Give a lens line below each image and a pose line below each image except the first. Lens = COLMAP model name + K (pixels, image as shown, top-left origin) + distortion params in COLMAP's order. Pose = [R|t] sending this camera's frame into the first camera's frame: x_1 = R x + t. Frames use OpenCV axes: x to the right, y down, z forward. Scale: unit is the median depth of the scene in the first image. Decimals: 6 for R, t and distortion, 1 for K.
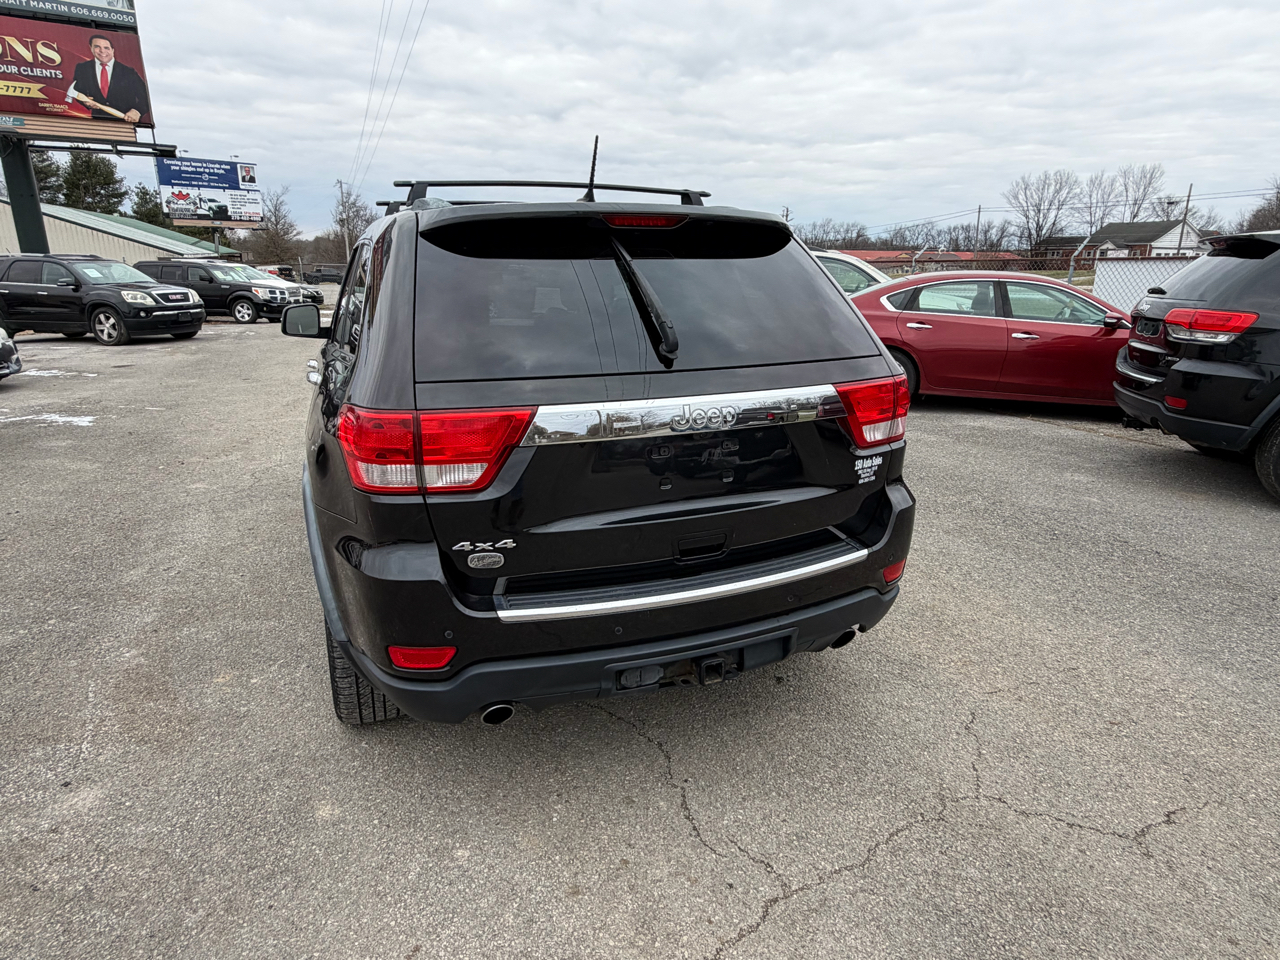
lens RADIAL K [[754.7, 0, 633.3], [0, 754.7, 484.8], [0, 0, 1]] dist [0.001756, -0.000831]
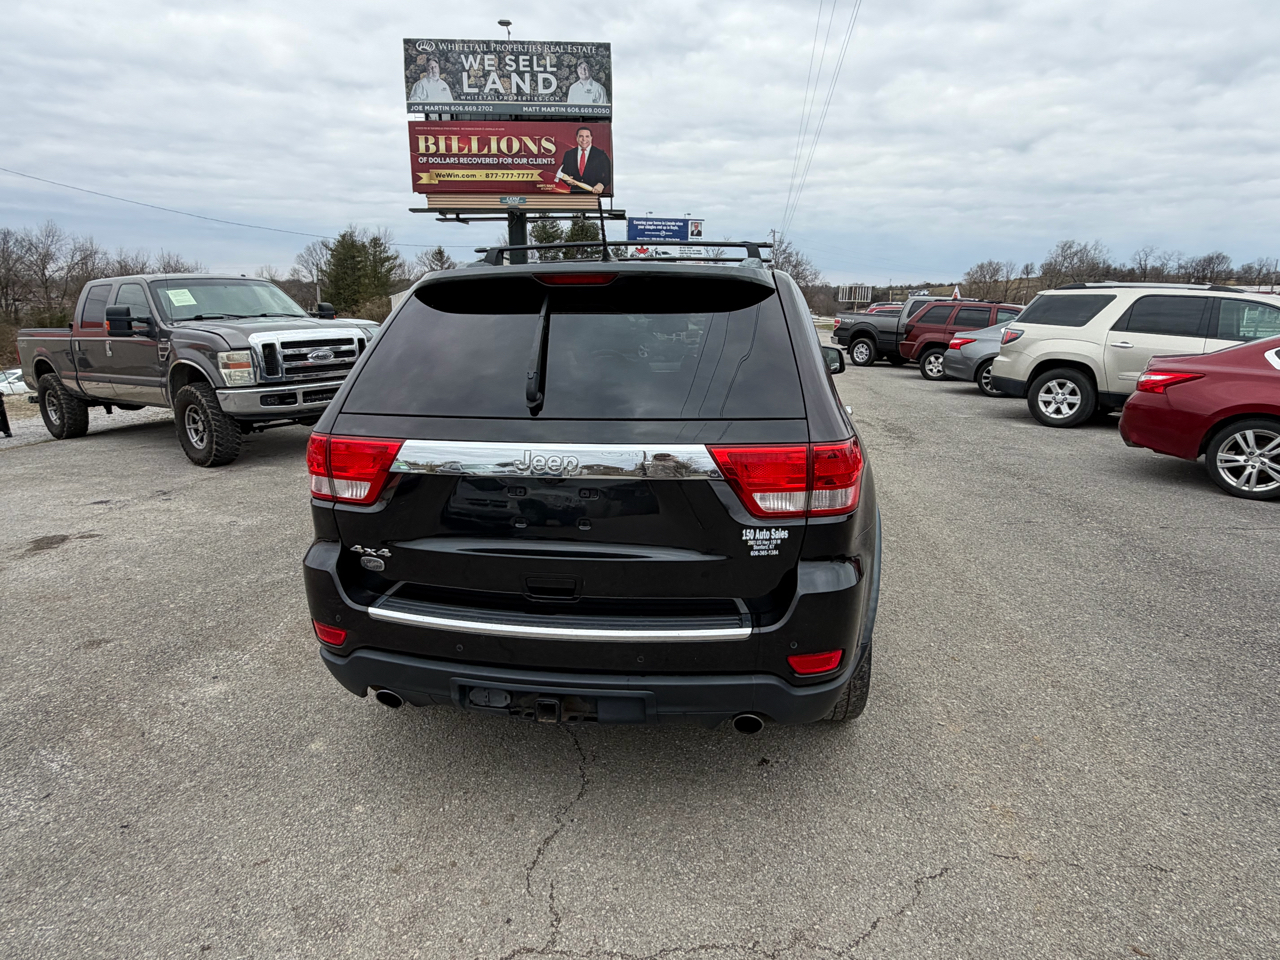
lens RADIAL K [[754.7, 0, 636.0], [0, 754.7, 480.7], [0, 0, 1]] dist [0.001756, -0.000831]
pose [[0.861391, 0.110534, -0.495770, 0.475431], [-0.138530, 0.990158, -0.019934, -0.040979], [0.488687, 0.085850, 0.868225, 0.096985]]
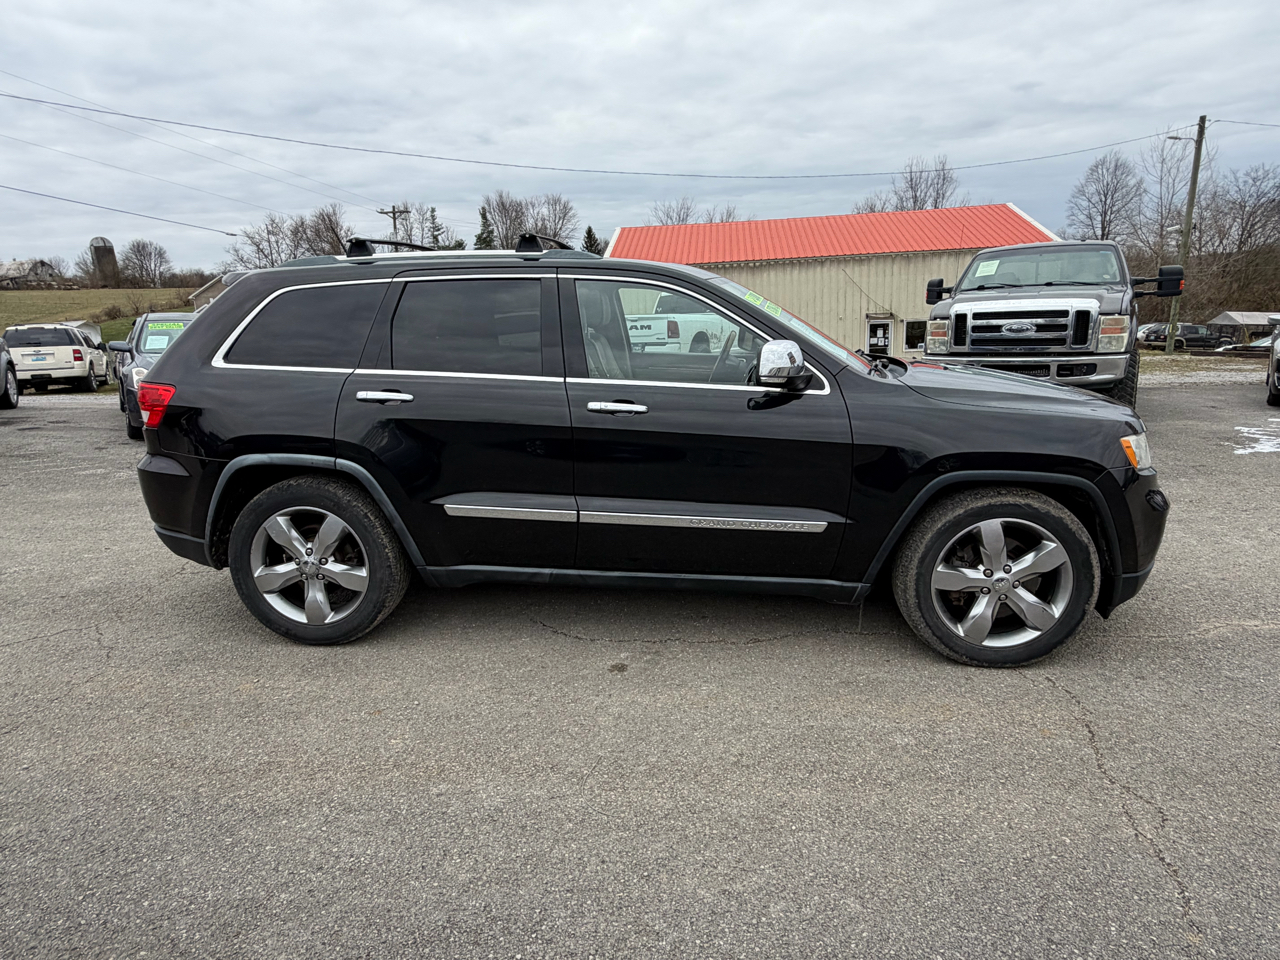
lens RADIAL K [[754.7, 0, 636.6], [0, 754.7, 485.4], [0, 0, 1]] dist [0.001756, -0.000831]
pose [[-0.462679, 0.231941, -0.855647, 0.977922], [-0.216781, 0.906268, 0.362884, -0.568166], [0.859613, 0.353387, -0.369031, 1.960970]]
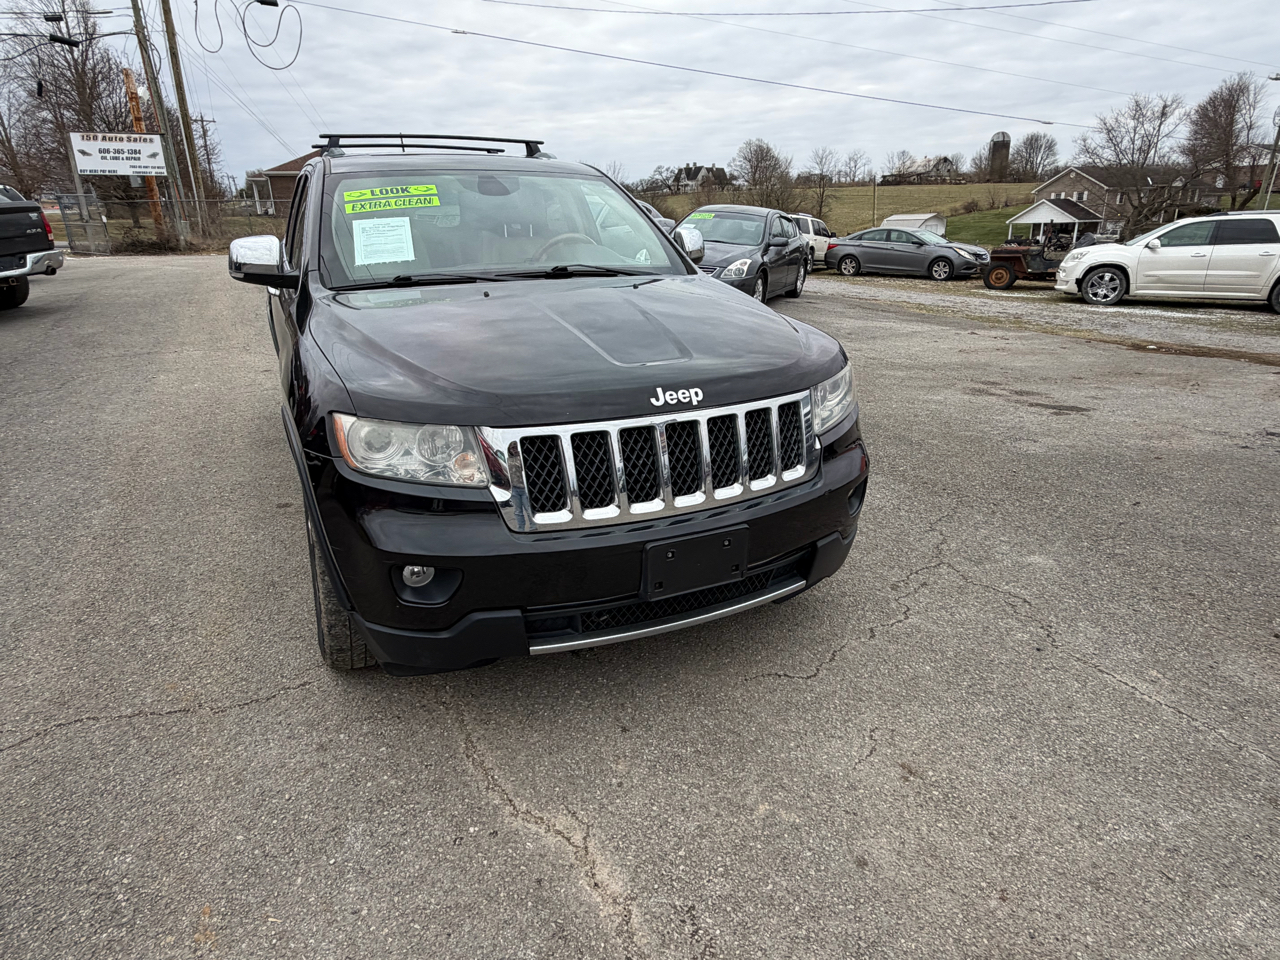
lens RADIAL K [[754.7, 0, 633.0], [0, 754.7, 487.2], [0, 0, 1]] dist [0.001756, -0.000831]
pose [[-0.998296, 0.032392, -0.048547, -0.462572], [-0.002621, 0.806110, 0.591760, -0.752620], [0.058302, 0.590879, -0.804651, 2.739515]]
